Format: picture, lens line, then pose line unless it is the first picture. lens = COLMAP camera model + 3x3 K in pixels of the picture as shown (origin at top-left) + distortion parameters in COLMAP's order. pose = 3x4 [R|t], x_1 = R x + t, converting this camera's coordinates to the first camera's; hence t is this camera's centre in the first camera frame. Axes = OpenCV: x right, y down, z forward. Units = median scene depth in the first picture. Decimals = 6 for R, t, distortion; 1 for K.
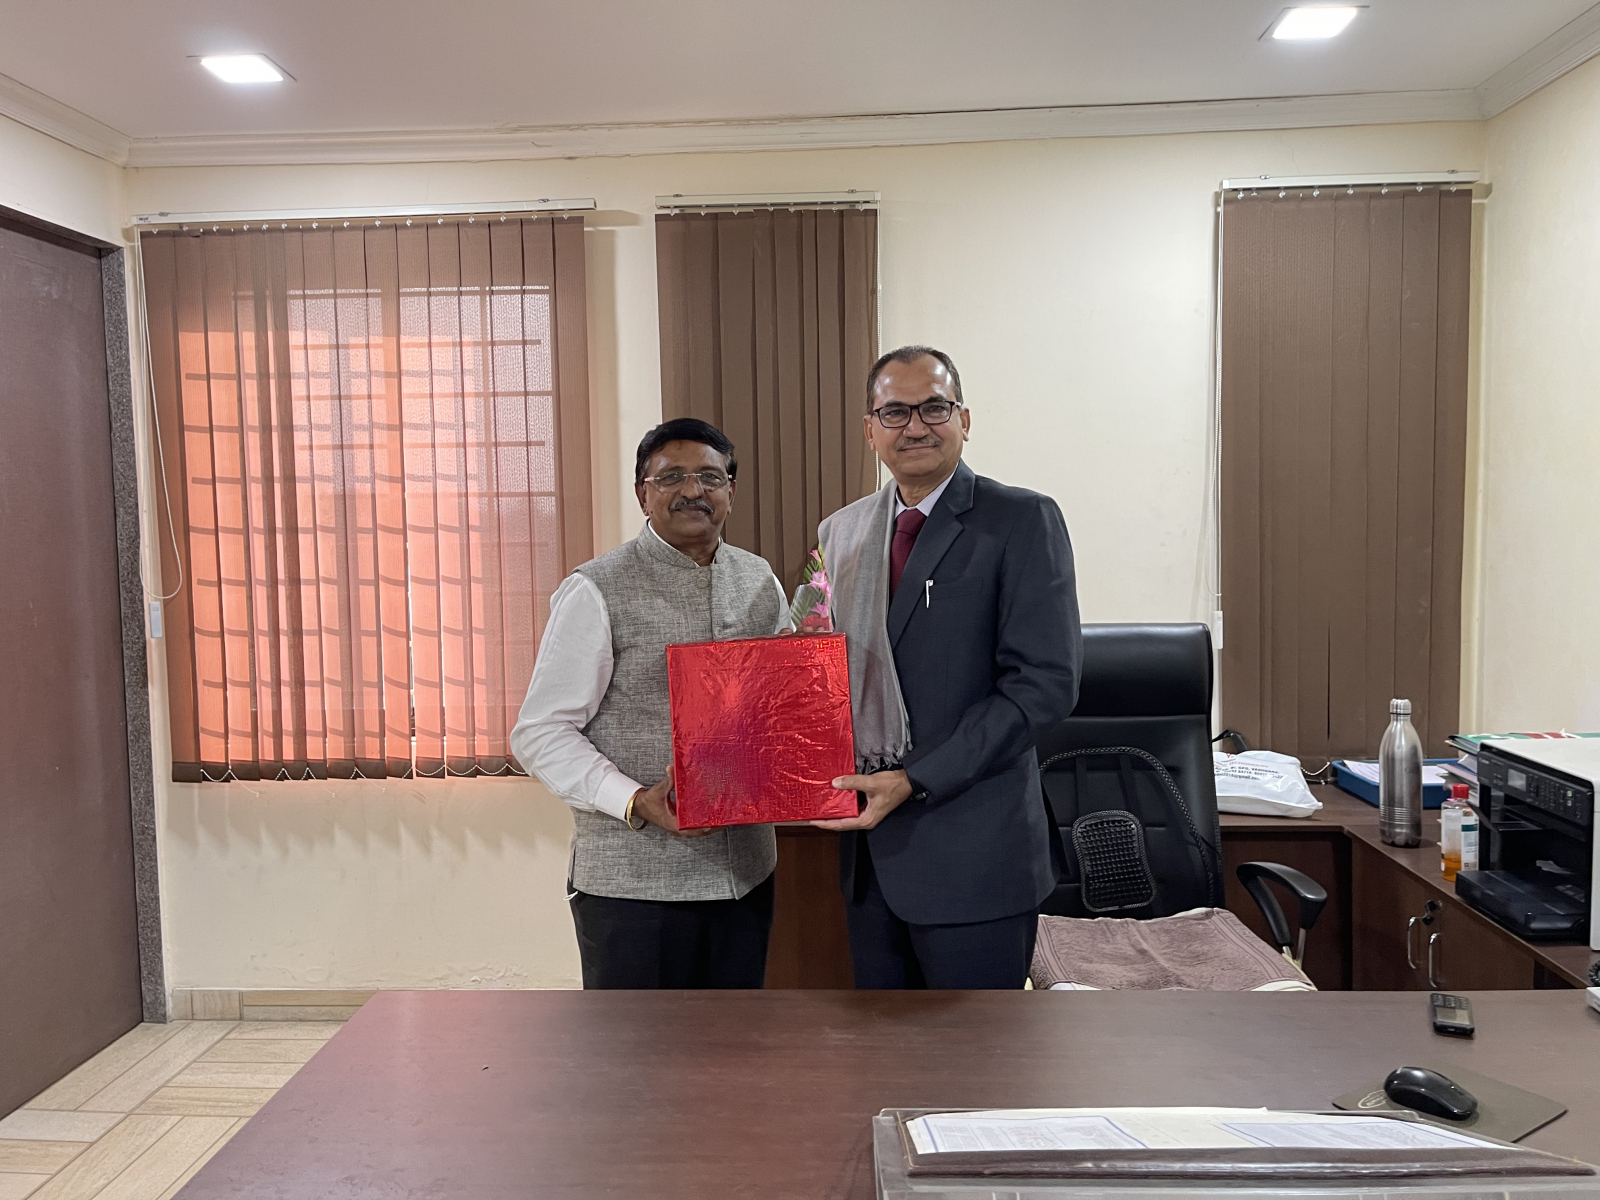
lens RADIAL K [[1216.6, 0, 797.2], [0, 1216.6, 592.3], [0, 0, 1]] dist [0.061252, -0.061017]
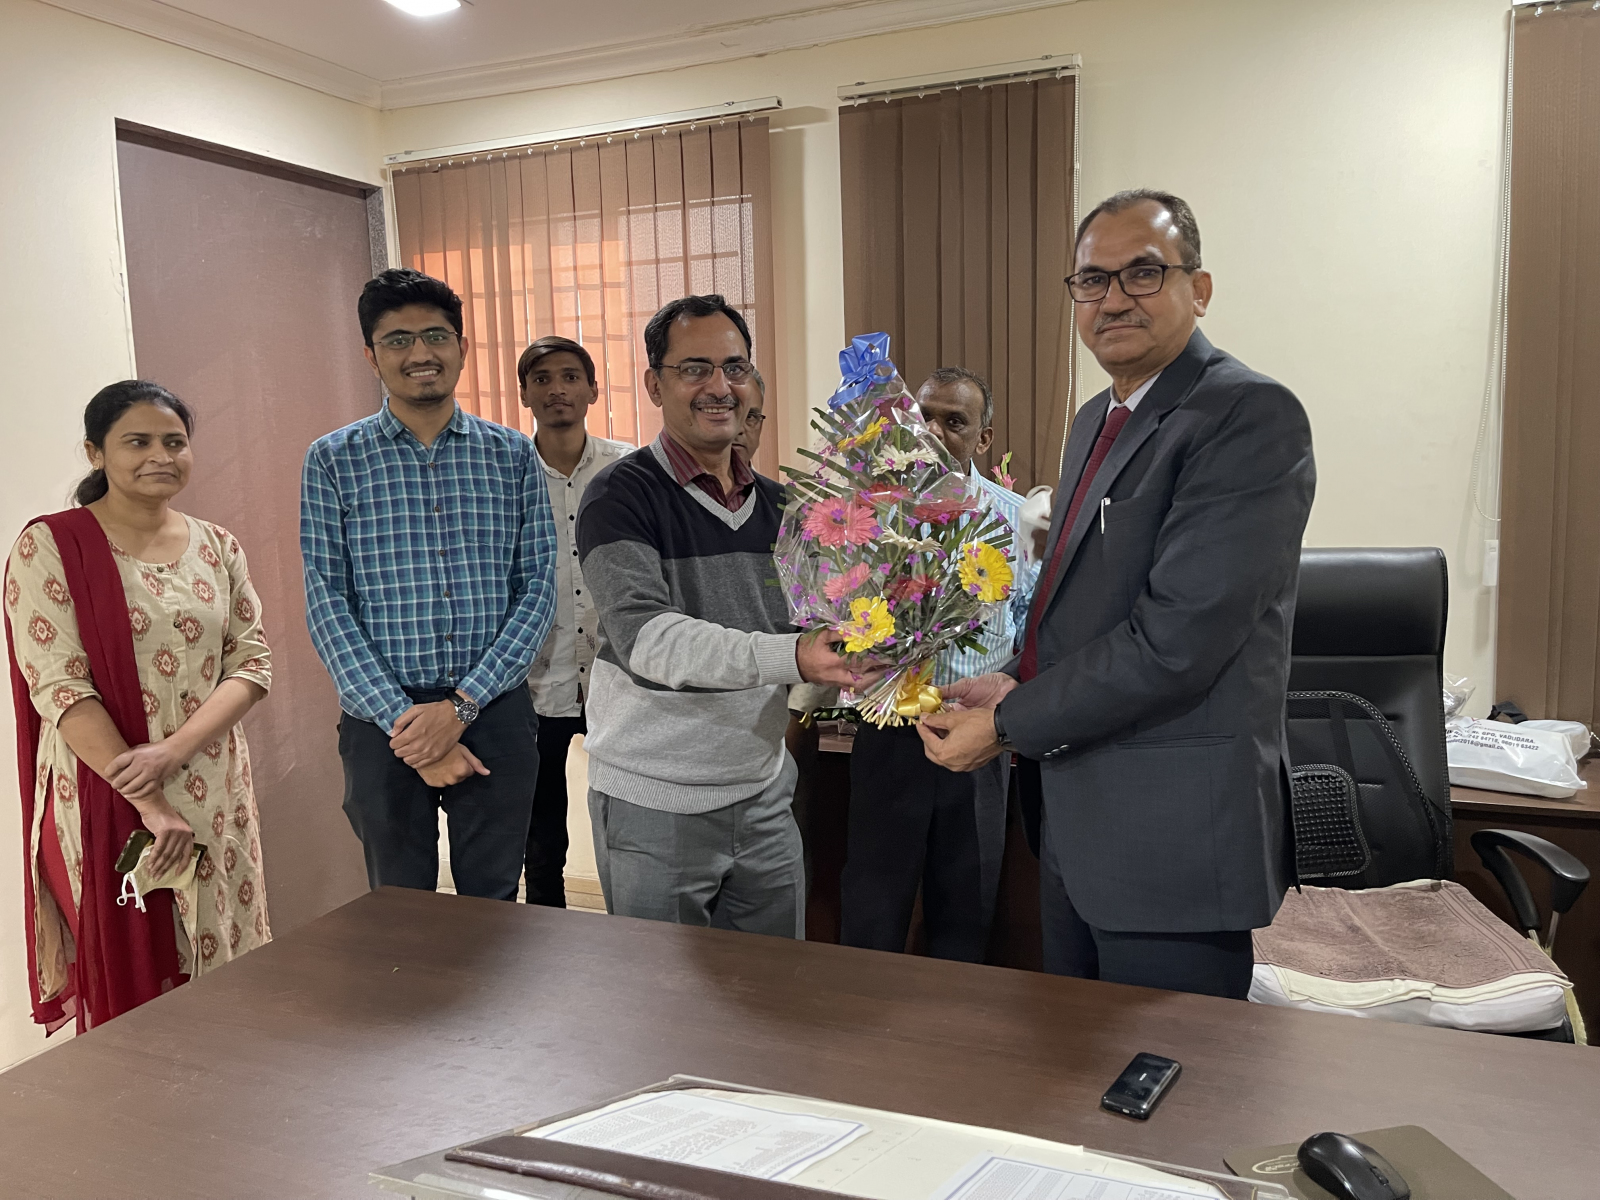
lens RADIAL K [[1210.6, 0, 795.6], [0, 1210.6, 603.5], [0, 0, 1]] dist [0.054180, -0.042330]
pose [[0.947065, 0.033236, -0.319317, 0.165783], [-0.010116, 0.997222, 0.073794, 0.005600], [0.320883, -0.066658, 0.944770, 0.069039]]
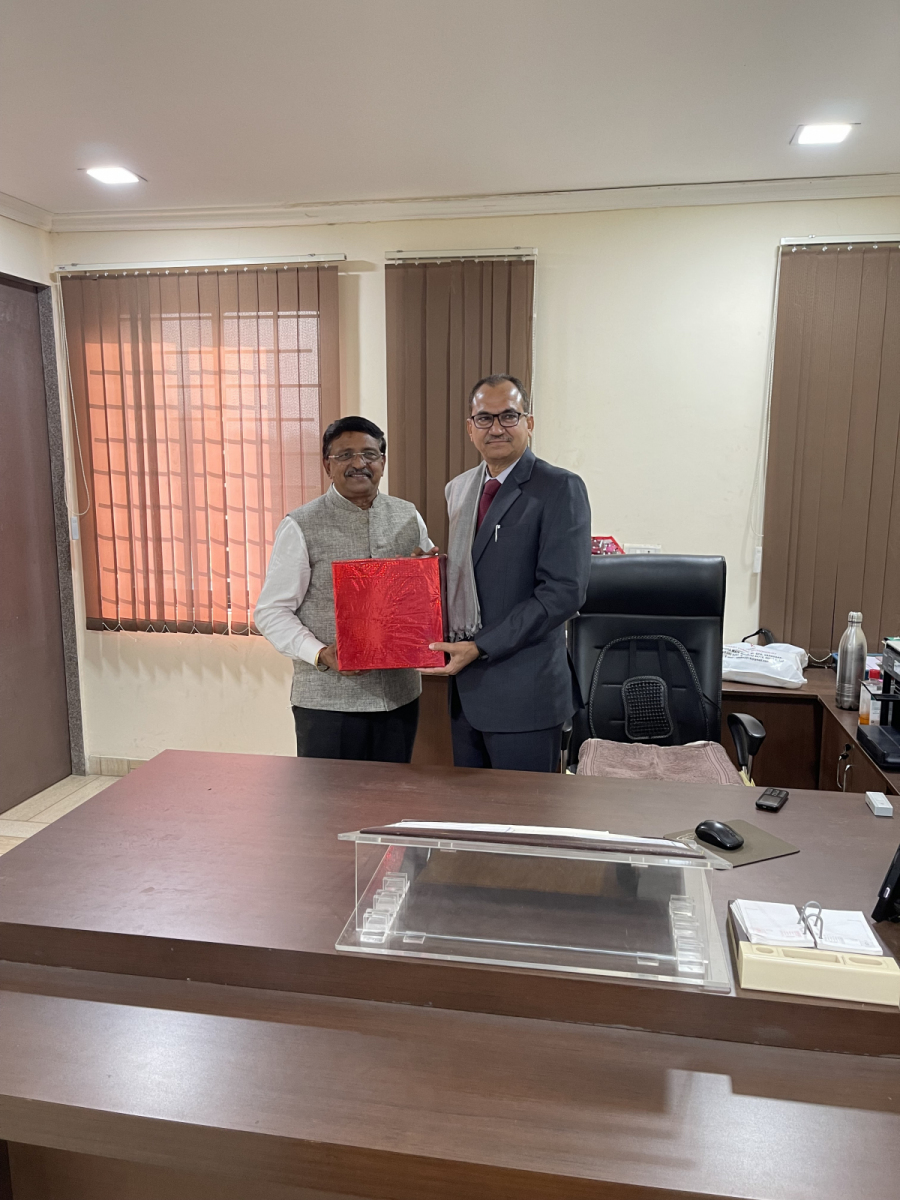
lens RADIAL K [[912.4, 0, 450.5], [0, 912.4, 607.5], [0, 0, 1]] dist [0.061252, -0.061017]
pose [[0.990901, 0.043834, -0.127258, 0.120639], [-0.030478, 0.993998, 0.105071, -0.015959], [0.131100, -0.100236, 0.986289, -0.123948]]
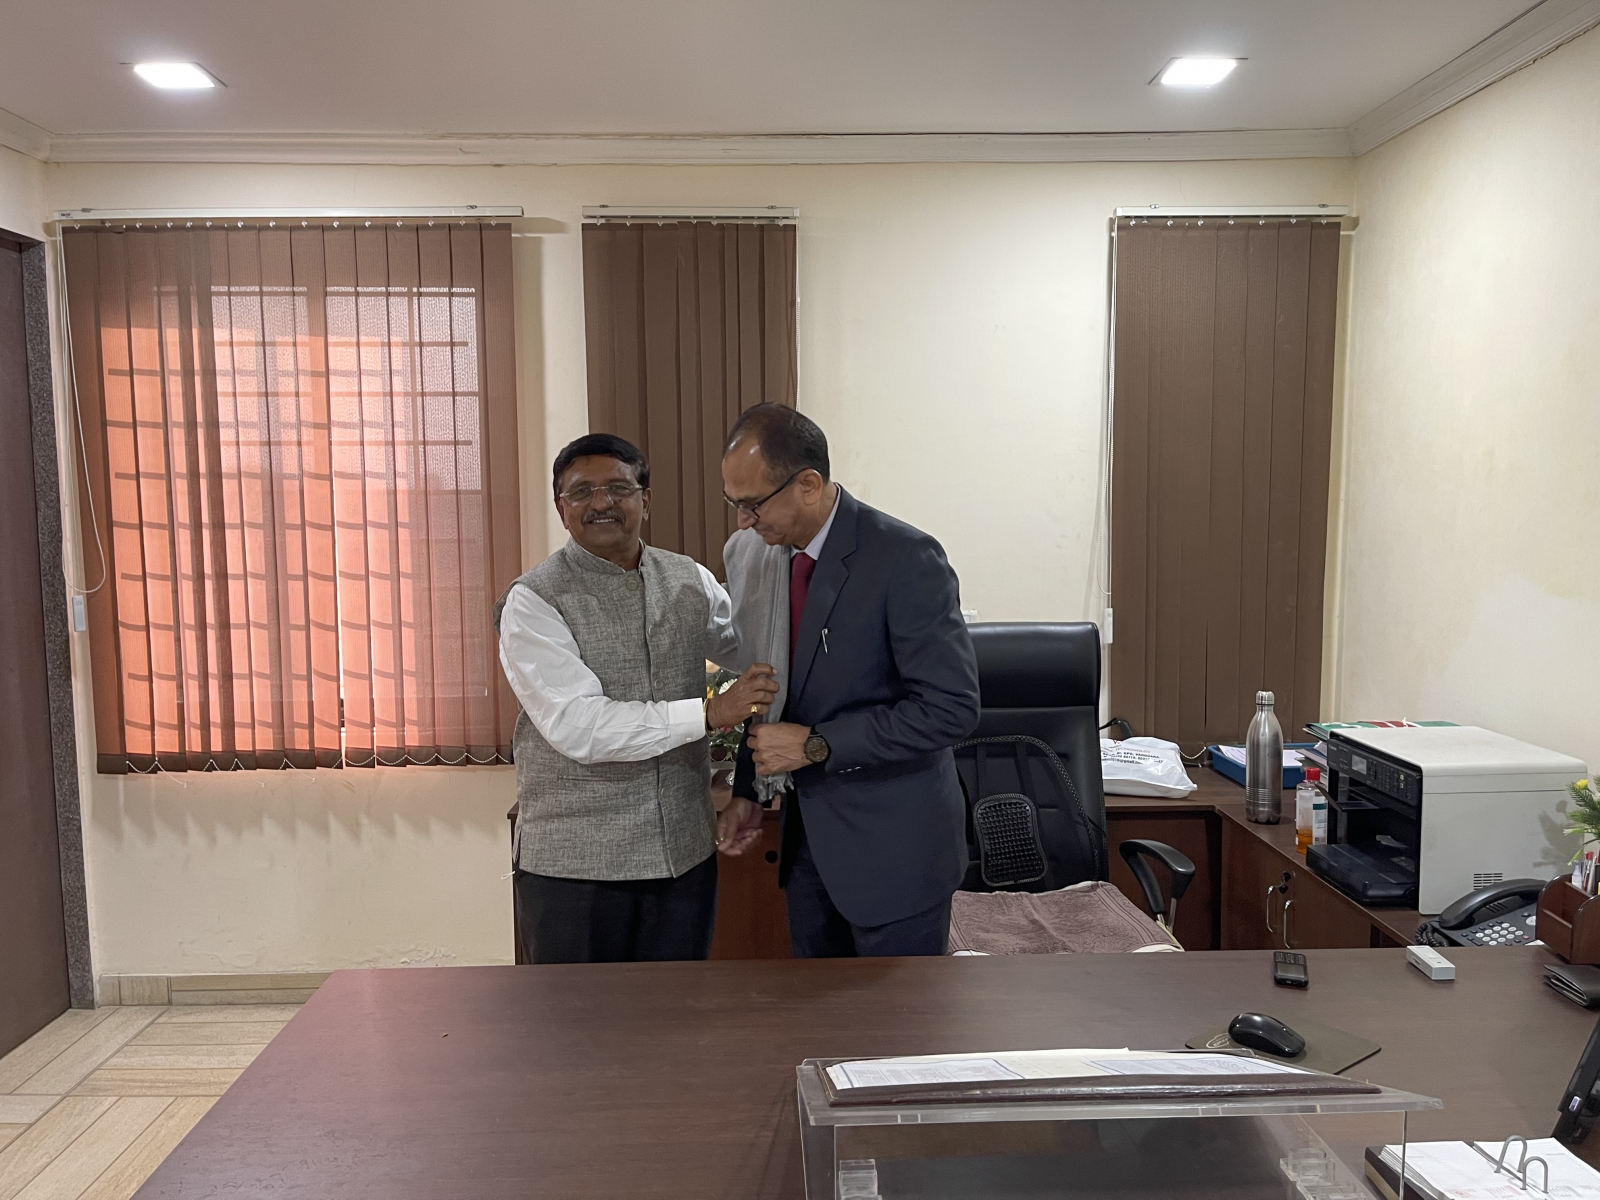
lens RADIAL K [[1211.4, 0, 803.0], [0, 1211.4, 605.7], [0, 0, 1]] dist [0.085357, -0.109912]
pose [[0.996978, 0.002942, 0.077628, -0.008837], [-0.004964, 0.999653, 0.025860, -0.013548], [-0.077525, -0.026167, 0.996647, -0.052315]]
